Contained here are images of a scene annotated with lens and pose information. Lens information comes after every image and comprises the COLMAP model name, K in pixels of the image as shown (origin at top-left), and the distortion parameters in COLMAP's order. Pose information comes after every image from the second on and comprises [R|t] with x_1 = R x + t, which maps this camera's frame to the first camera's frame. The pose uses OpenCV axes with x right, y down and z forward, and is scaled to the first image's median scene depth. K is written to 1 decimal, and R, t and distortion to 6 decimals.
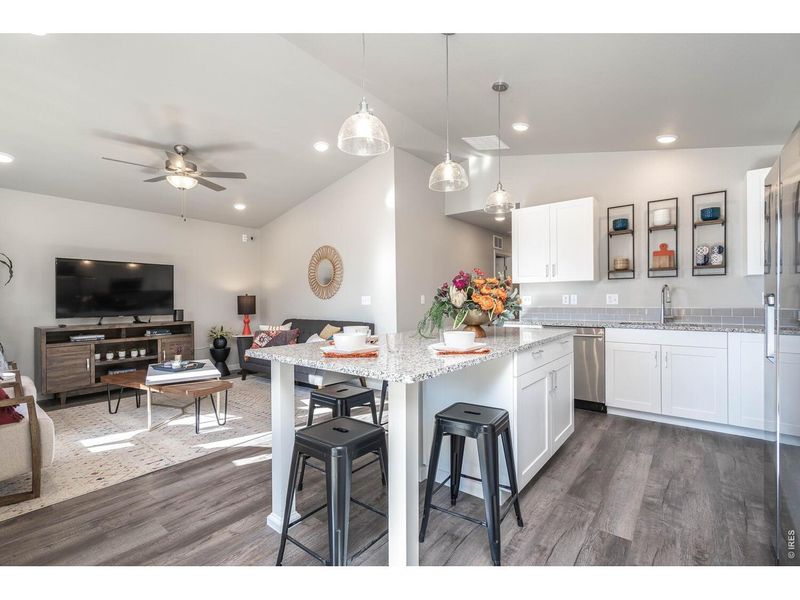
lens RADIAL K [[361.2, 0, 402.1], [0, 361.2, 296.9], [0, 0, 1]] dist [-0.011863, 0.001858]
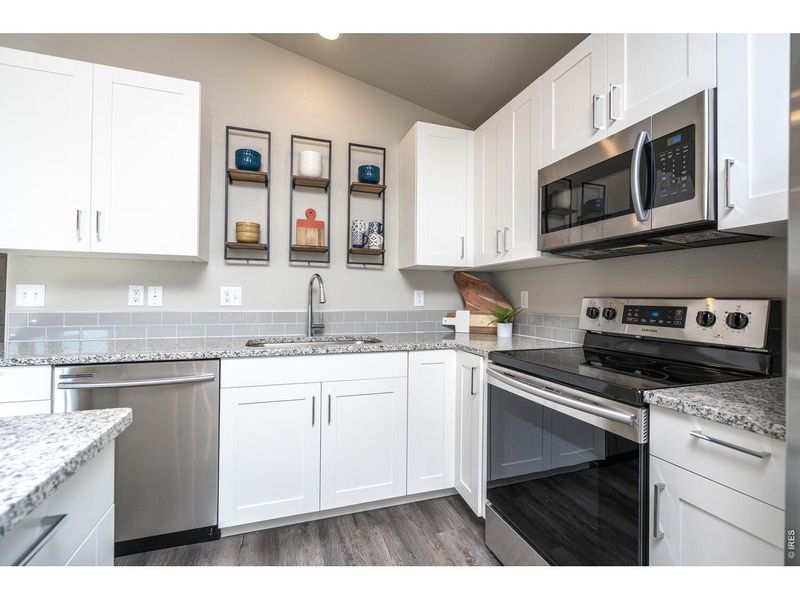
lens RADIAL K [[361.2, 0, 396.1], [0, 361.2, 295.2], [0, 0, 1]] dist [-0.011863, 0.001858]
pose [[0.555119, 0.009930, 0.831712, 0.267286], [-0.018406, 0.999831, 0.000348, -0.001367], [-0.831567, -0.015502, 0.555208, 0.486122]]
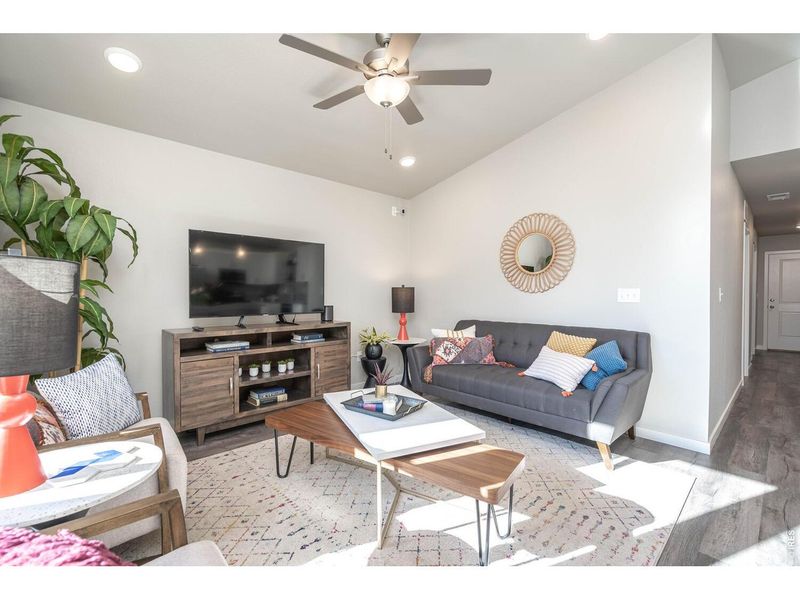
lens RADIAL K [[361.2, 0, 398.6], [0, 361.2, 298.4], [0, 0, 1]] dist [-0.011863, 0.001858]
pose [[0.987333, 0.011022, -0.158275, -0.467353], [-0.007910, 0.999763, 0.020280, 0.005793], [0.158461, -0.018772, 0.987187, 0.387088]]
